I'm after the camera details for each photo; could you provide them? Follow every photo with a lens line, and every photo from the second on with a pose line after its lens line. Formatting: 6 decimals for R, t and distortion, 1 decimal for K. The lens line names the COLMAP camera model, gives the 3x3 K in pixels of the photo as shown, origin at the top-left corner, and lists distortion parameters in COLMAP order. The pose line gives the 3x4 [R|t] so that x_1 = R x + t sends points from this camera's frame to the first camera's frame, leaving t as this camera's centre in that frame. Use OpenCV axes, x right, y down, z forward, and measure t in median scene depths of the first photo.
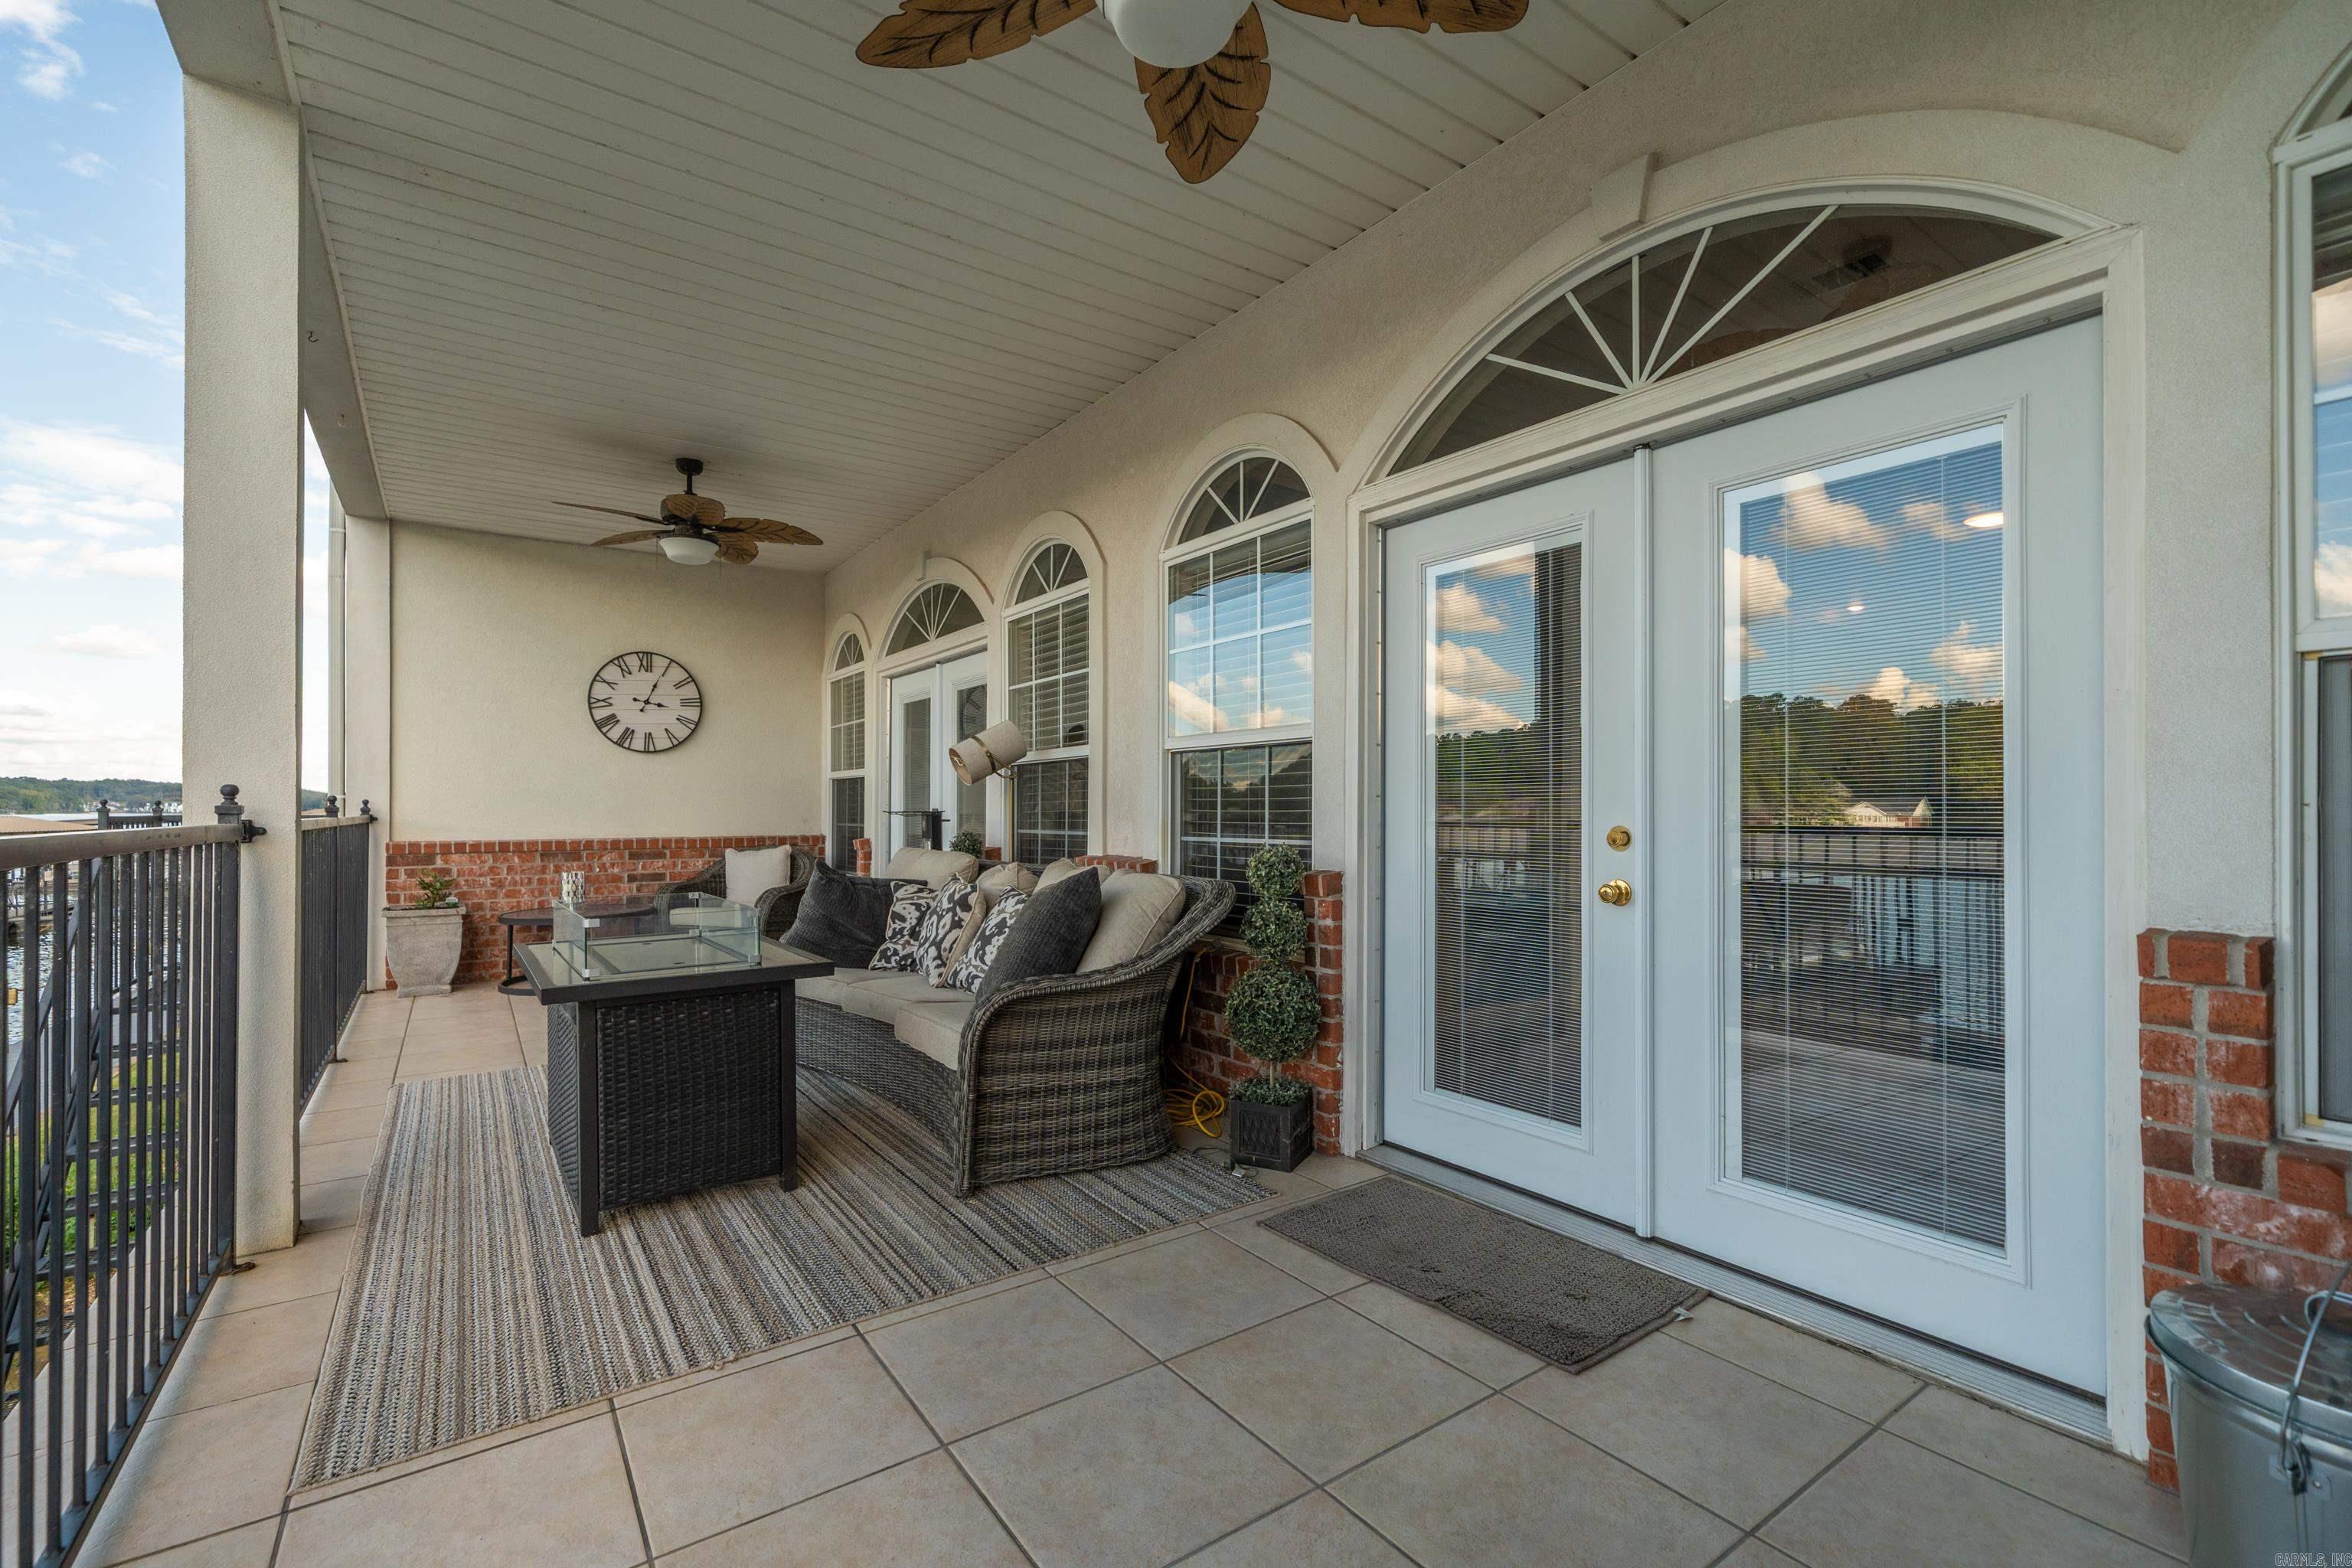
lens RADIAL K [[1034.0, 0, 1183.5], [0, 1034.0, 800.3], [0, 0, 1]] dist [-0.000184, 0.000138]
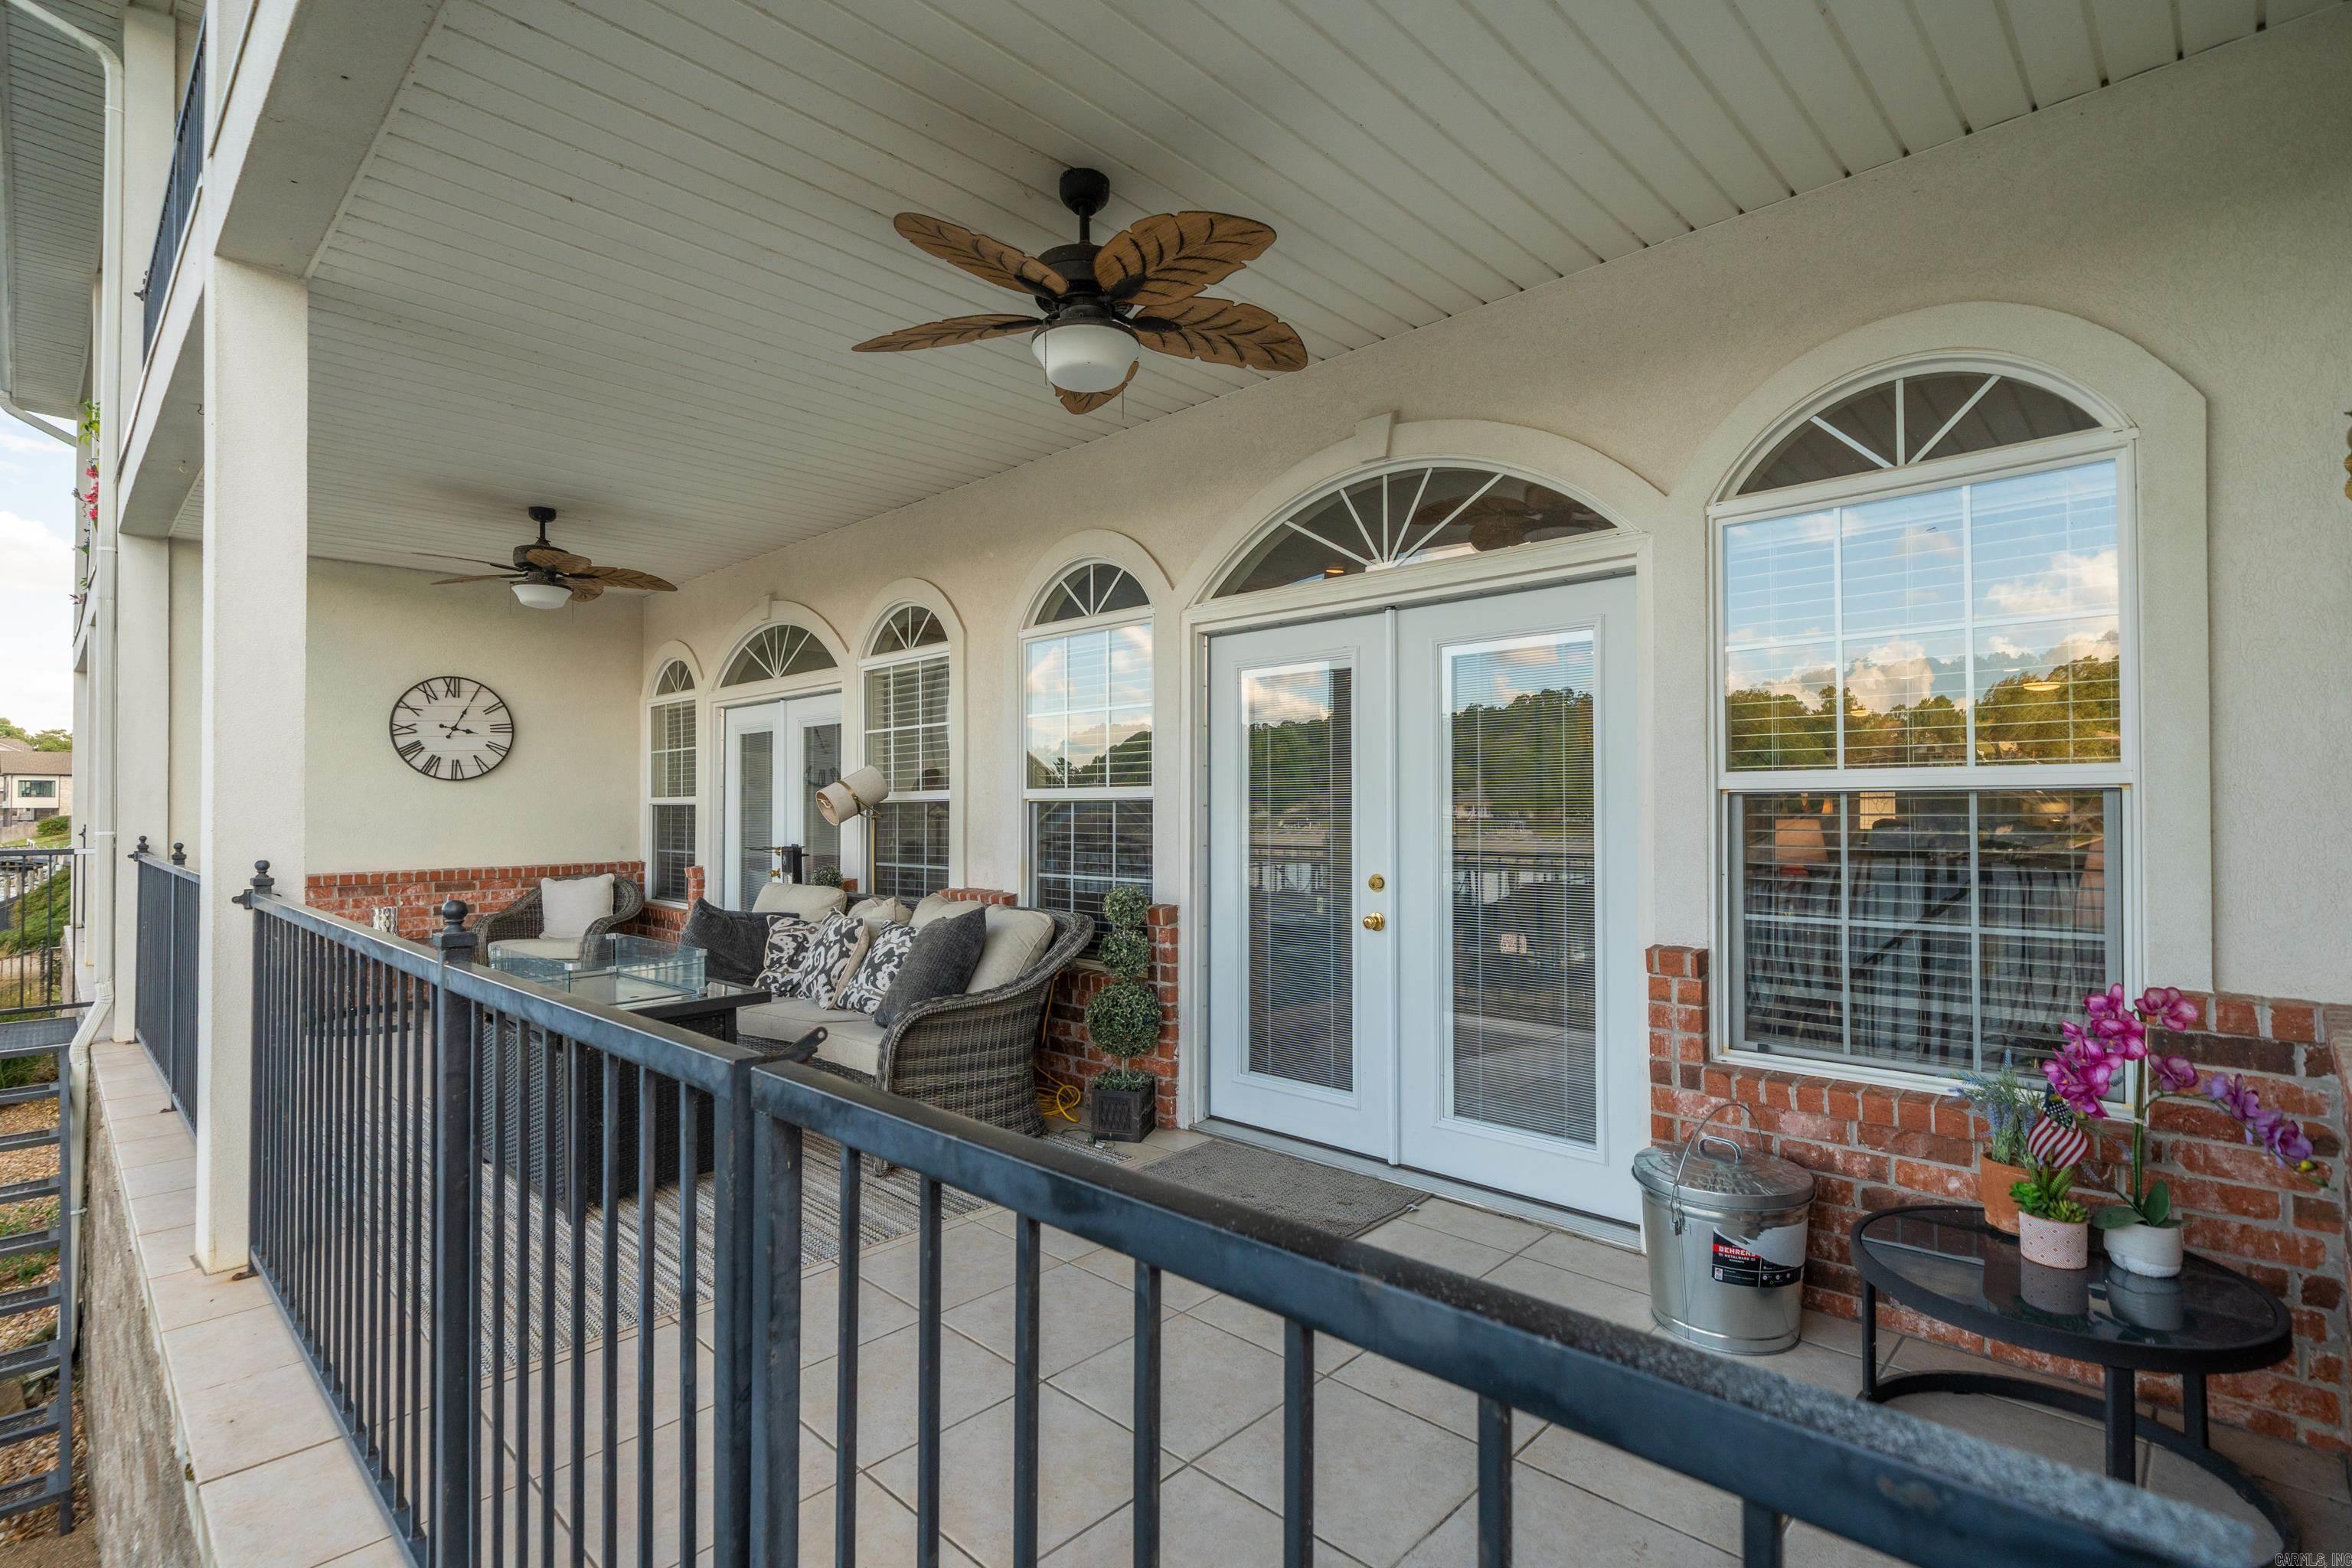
lens RADIAL K [[1120.3, 0, 1195.6], [0, 1120.3, 783.6], [0, 0, 1]] dist [0.000002, 0.001050]
pose [[0.980540, -0.000127, 0.196318, -0.094970], [0.002256, 0.999941, -0.010618, -0.065799], [-0.196306, 0.010854, 0.980483, -0.356151]]
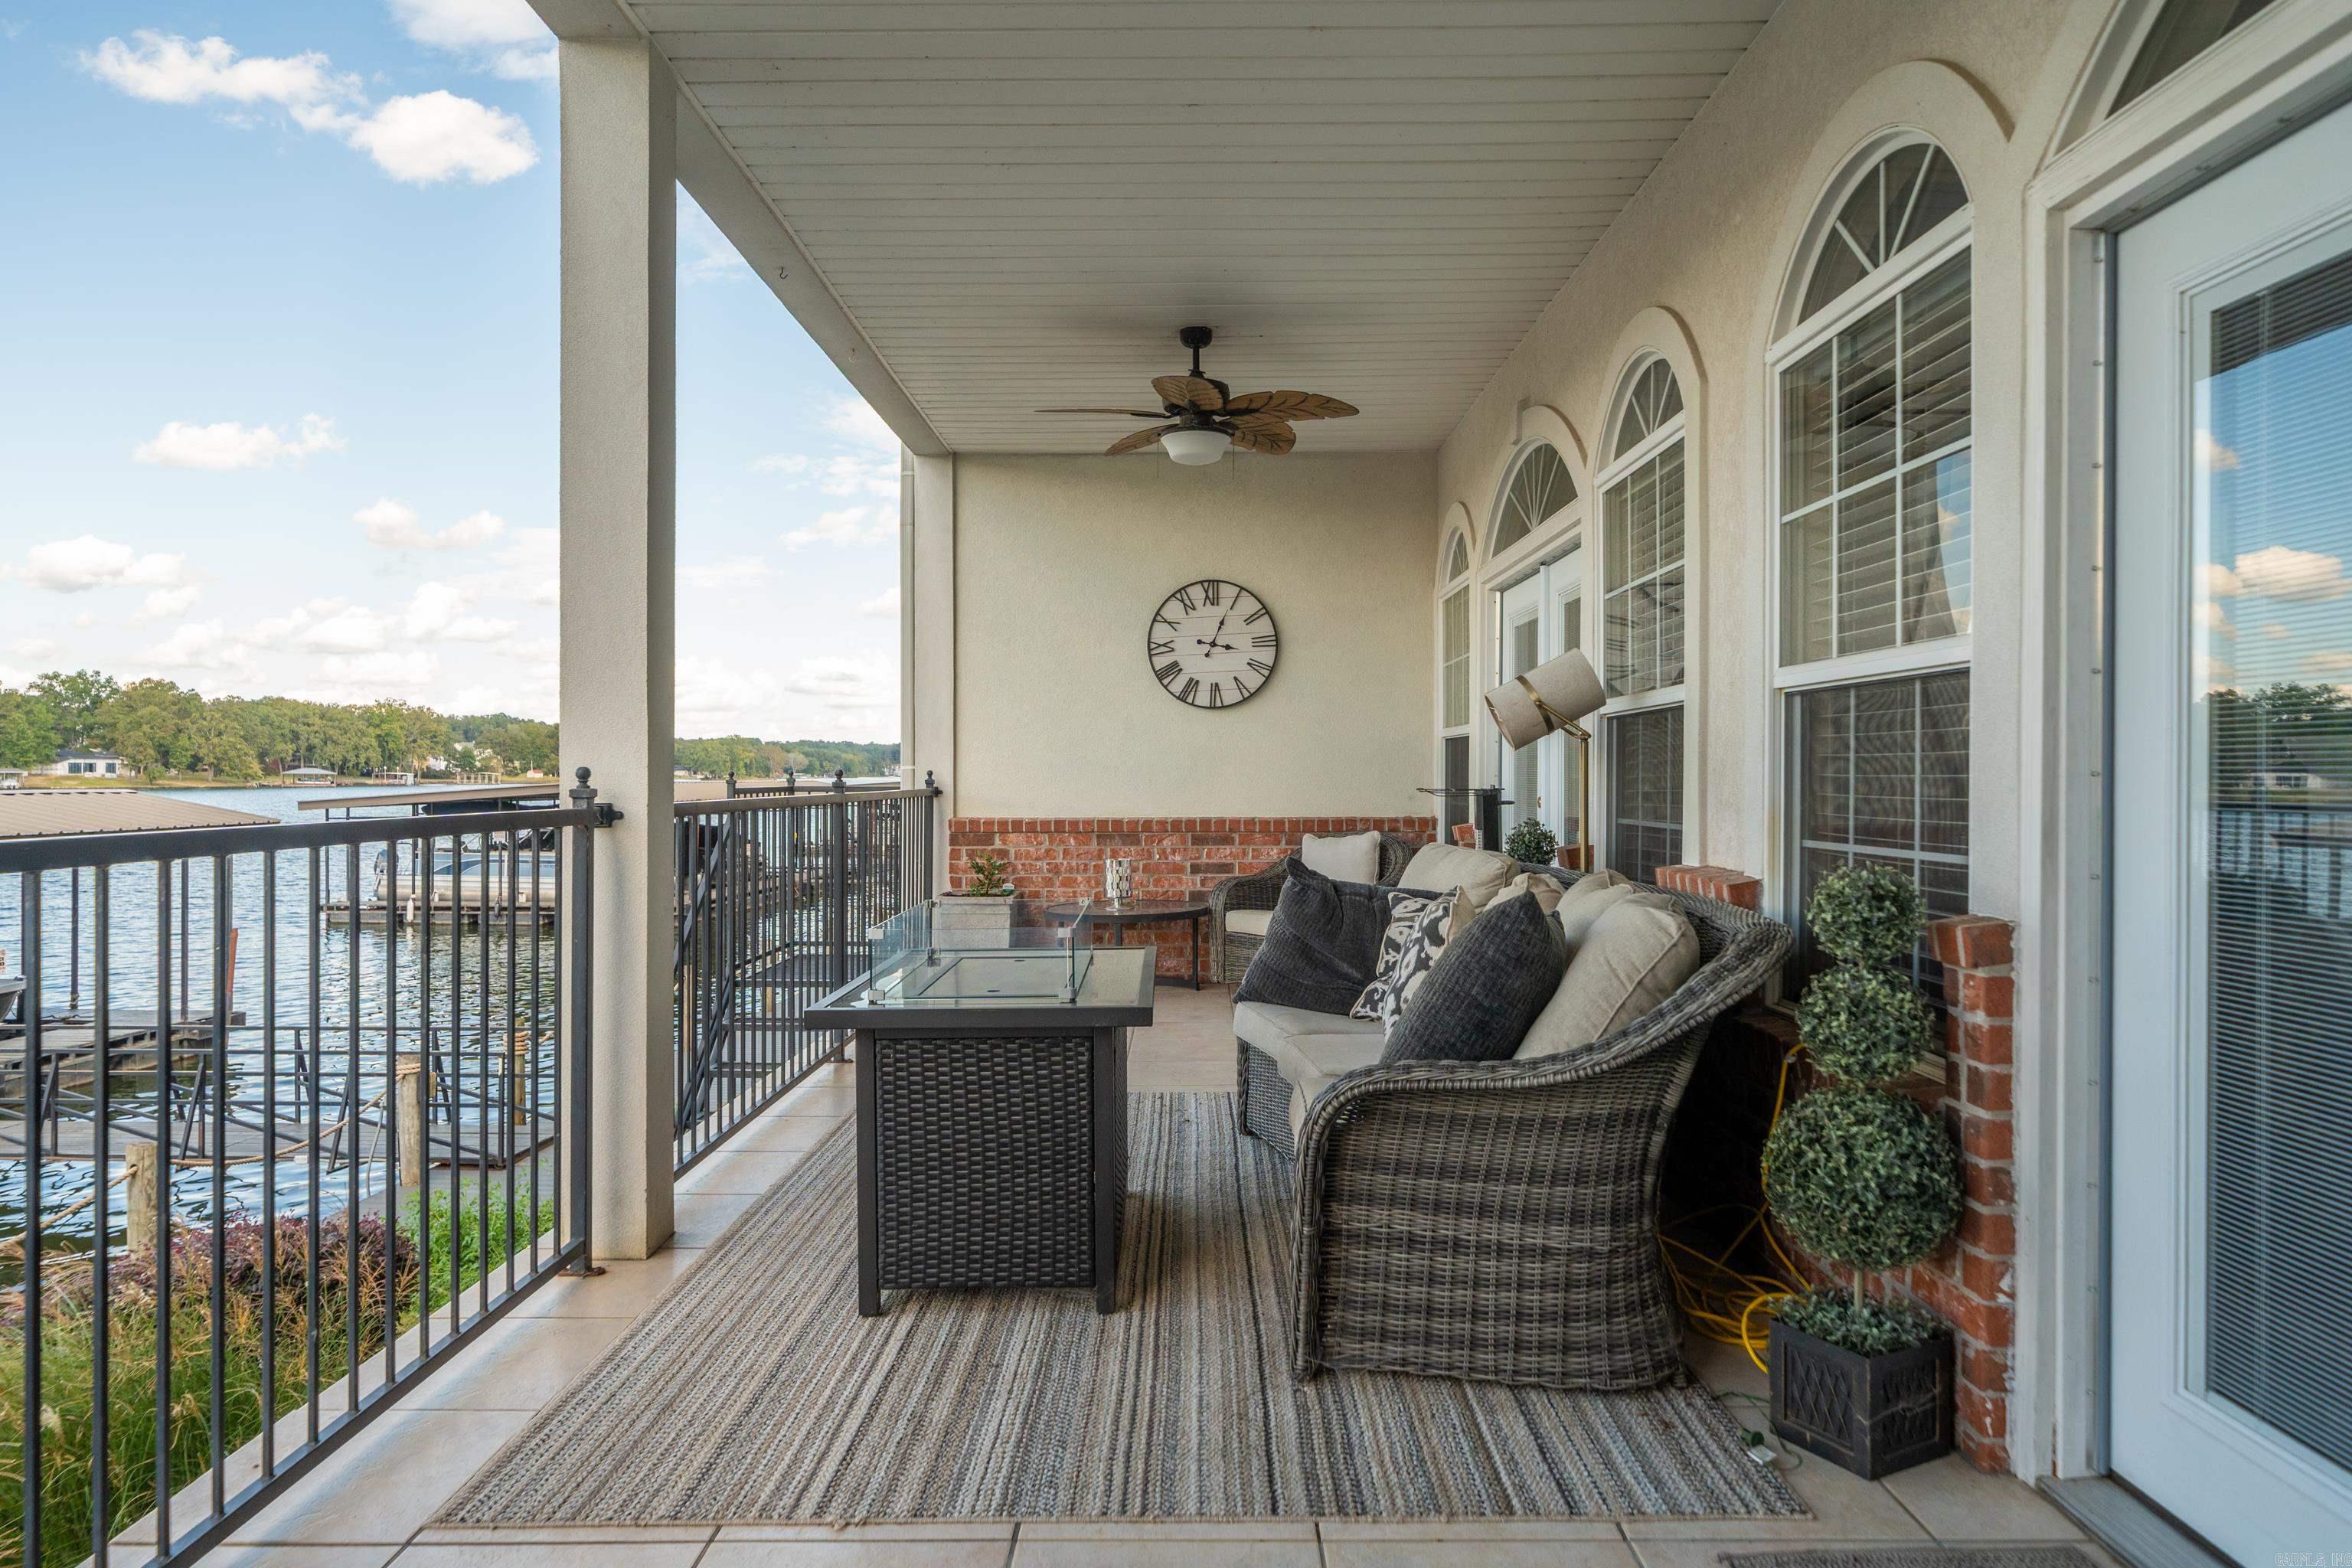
lens RADIAL K [[1482.5, 0, 1165.3], [0, 1482.5, 768.9], [0, 0, 1]] dist [-0.006426, 0.017717]
pose [[0.806308, -0.001837, -0.591493, 0.247735], [0.005558, 0.999975, 0.004470, -0.012451], [0.591470, -0.006892, 0.806298, 0.159037]]
